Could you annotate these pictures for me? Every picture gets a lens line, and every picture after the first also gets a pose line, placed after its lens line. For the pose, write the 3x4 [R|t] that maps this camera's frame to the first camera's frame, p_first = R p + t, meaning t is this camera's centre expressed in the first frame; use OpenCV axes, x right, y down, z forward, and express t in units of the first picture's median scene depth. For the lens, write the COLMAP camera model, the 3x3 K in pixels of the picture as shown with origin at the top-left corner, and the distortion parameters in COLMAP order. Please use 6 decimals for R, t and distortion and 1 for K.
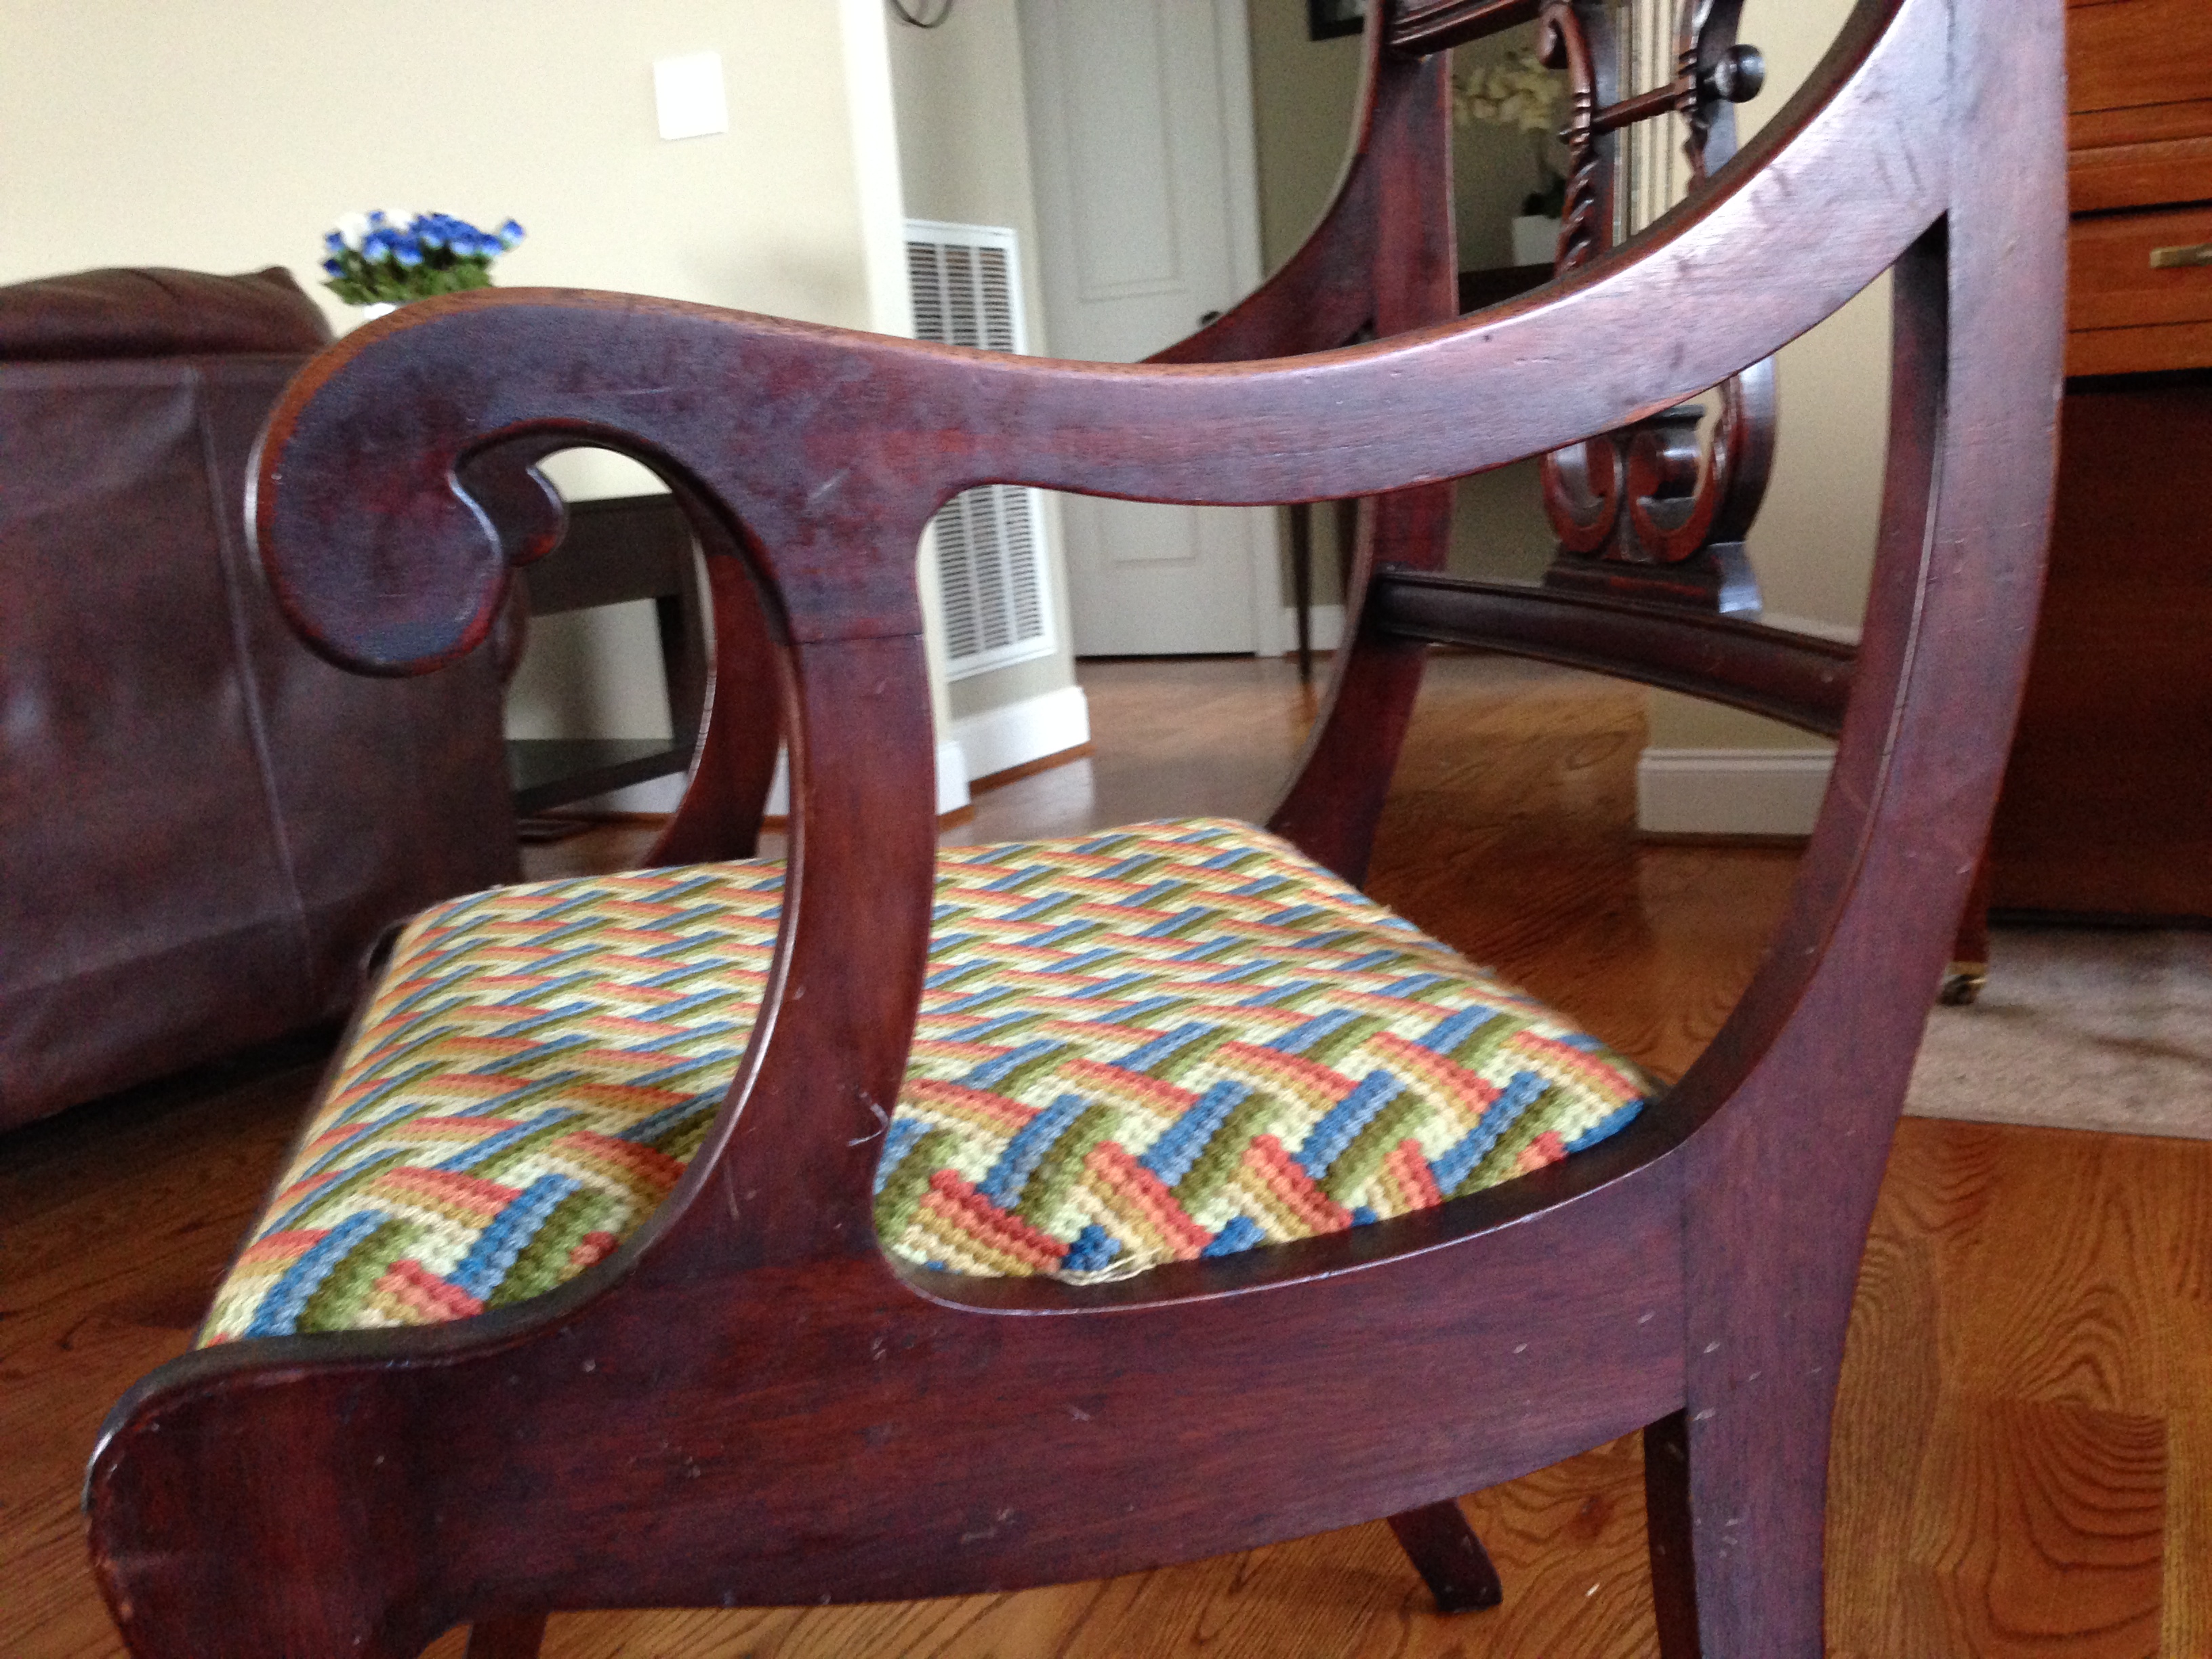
lens RADIAL K [[2113.8, 0, 1119.7], [0, 2113.8, 810.7], [0, 0, 1]] dist [0.052816, 0.000000]
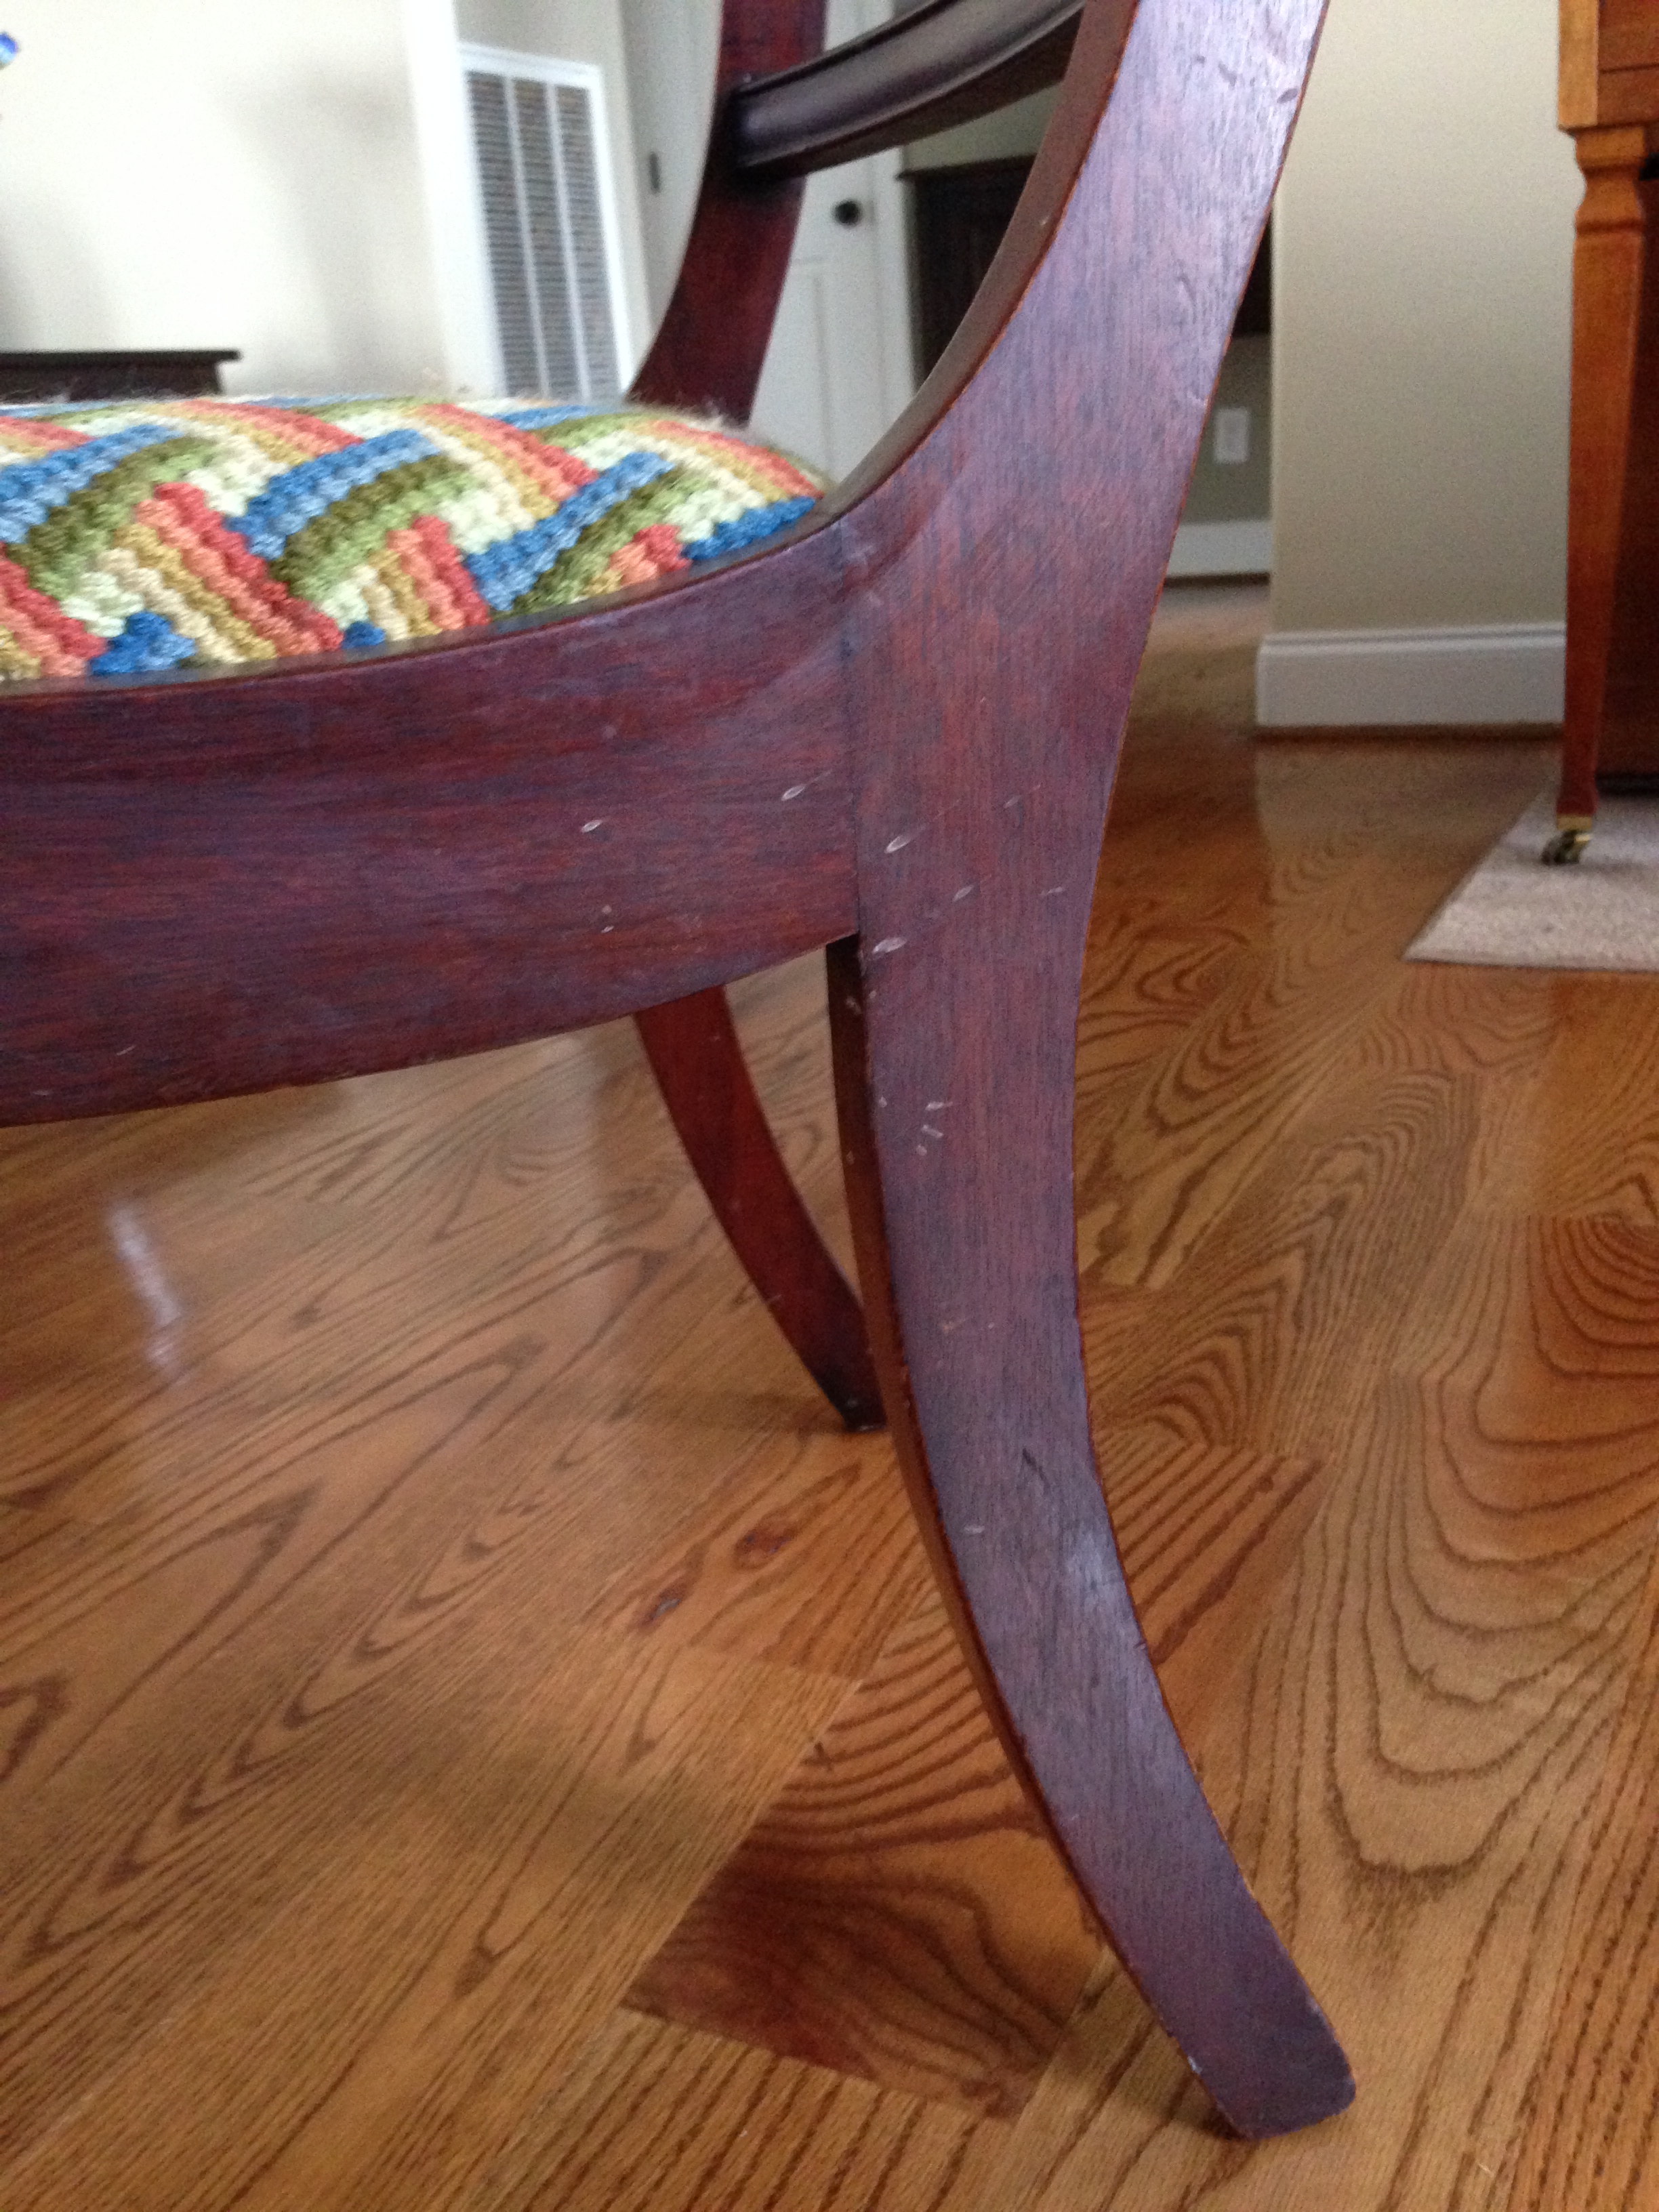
lens RADIAL K [[2113.8, 0, 843.9], [0, 2113.8, 1094.1], [0, 0, 1]] dist [0.052816, 0.000000]
pose [[0.999892, 0.000455, 0.014718, 0.248736], [-0.002314, 0.991960, 0.126528, 0.243018], [-0.014542, -0.126549, 0.991854, 0.314978]]
